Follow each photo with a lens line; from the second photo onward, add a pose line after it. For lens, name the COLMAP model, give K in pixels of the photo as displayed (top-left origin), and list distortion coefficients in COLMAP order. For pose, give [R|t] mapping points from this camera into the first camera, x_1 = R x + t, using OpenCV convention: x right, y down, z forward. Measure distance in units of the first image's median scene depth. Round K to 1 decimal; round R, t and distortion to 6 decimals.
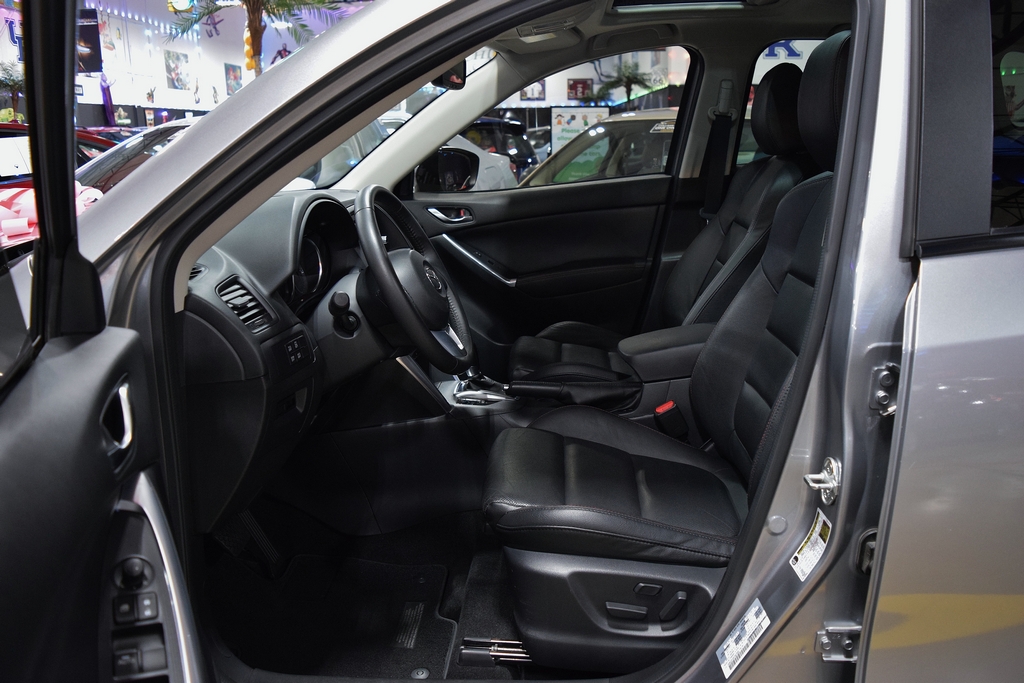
lens RADIAL K [[798.2, 0, 522.5], [0, 798.2, 344.4], [0, 0, 1]] dist [-0.099859, 0.024908]
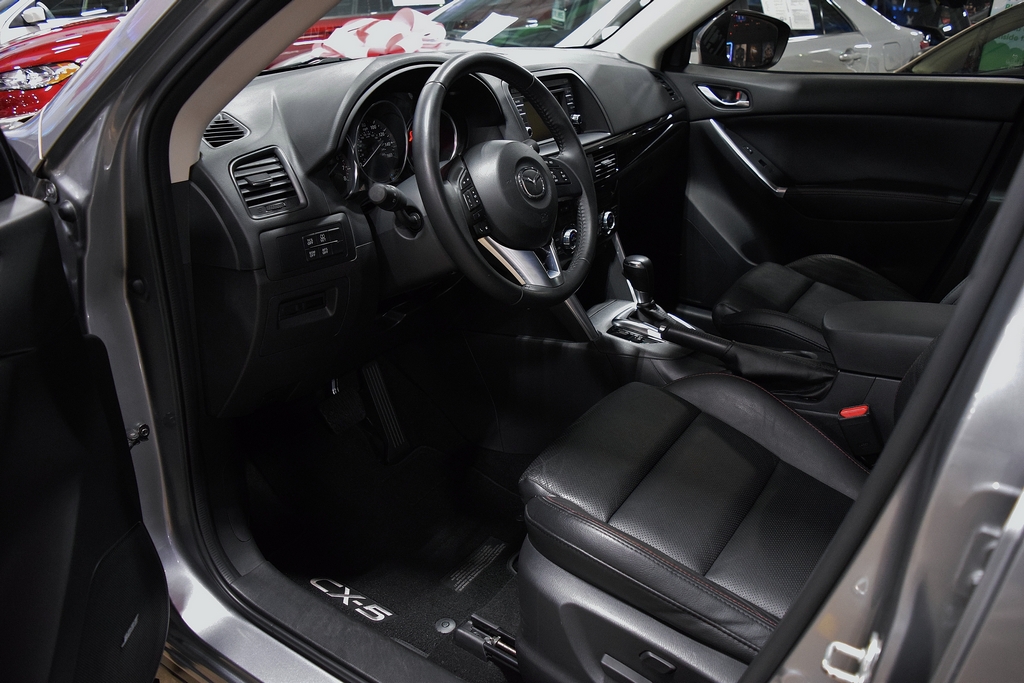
lens RADIAL K [[798.2, 0, 520.0], [0, 798.2, 340.3], [0, 0, 1]] dist [-0.099859, 0.024908]
pose [[0.861554, 0.251371, -0.441064, 0.213776], [-0.174233, 0.962447, 0.208179, -0.076966], [0.476831, -0.102510, 0.872997, 0.245348]]
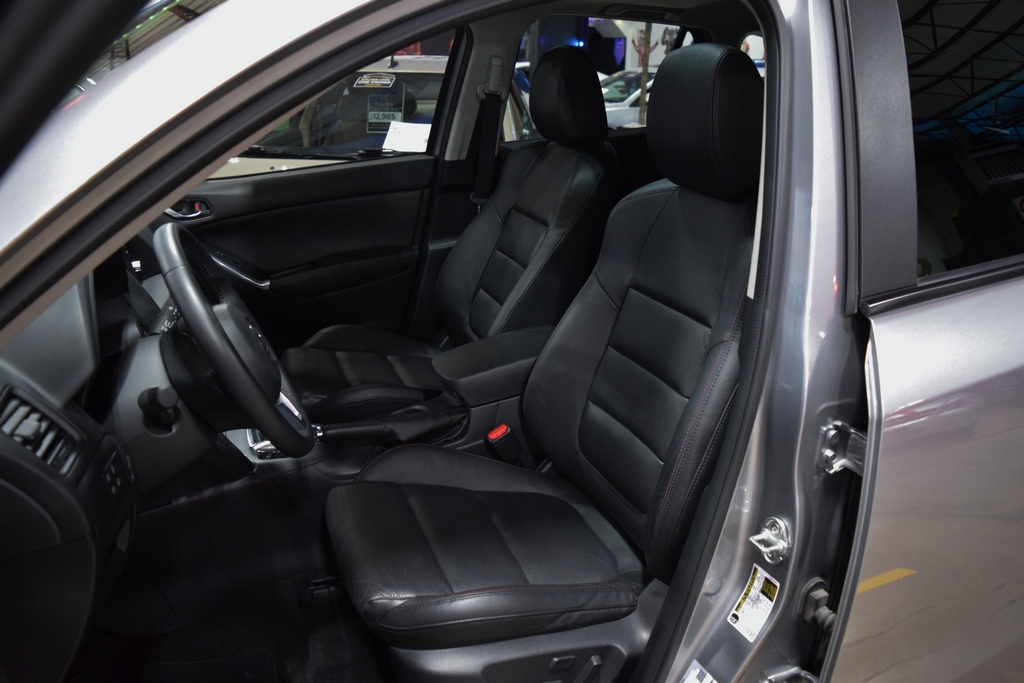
lens RADIAL K [[798.2, 0, 521.7], [0, 798.2, 342.5], [0, 0, 1]] dist [-0.099859, 0.024908]
pose [[0.912374, -0.103988, 0.395930, -0.151632], [0.072611, 0.992971, 0.093473, -0.109120], [-0.402867, -0.056533, 0.913511, 0.146769]]
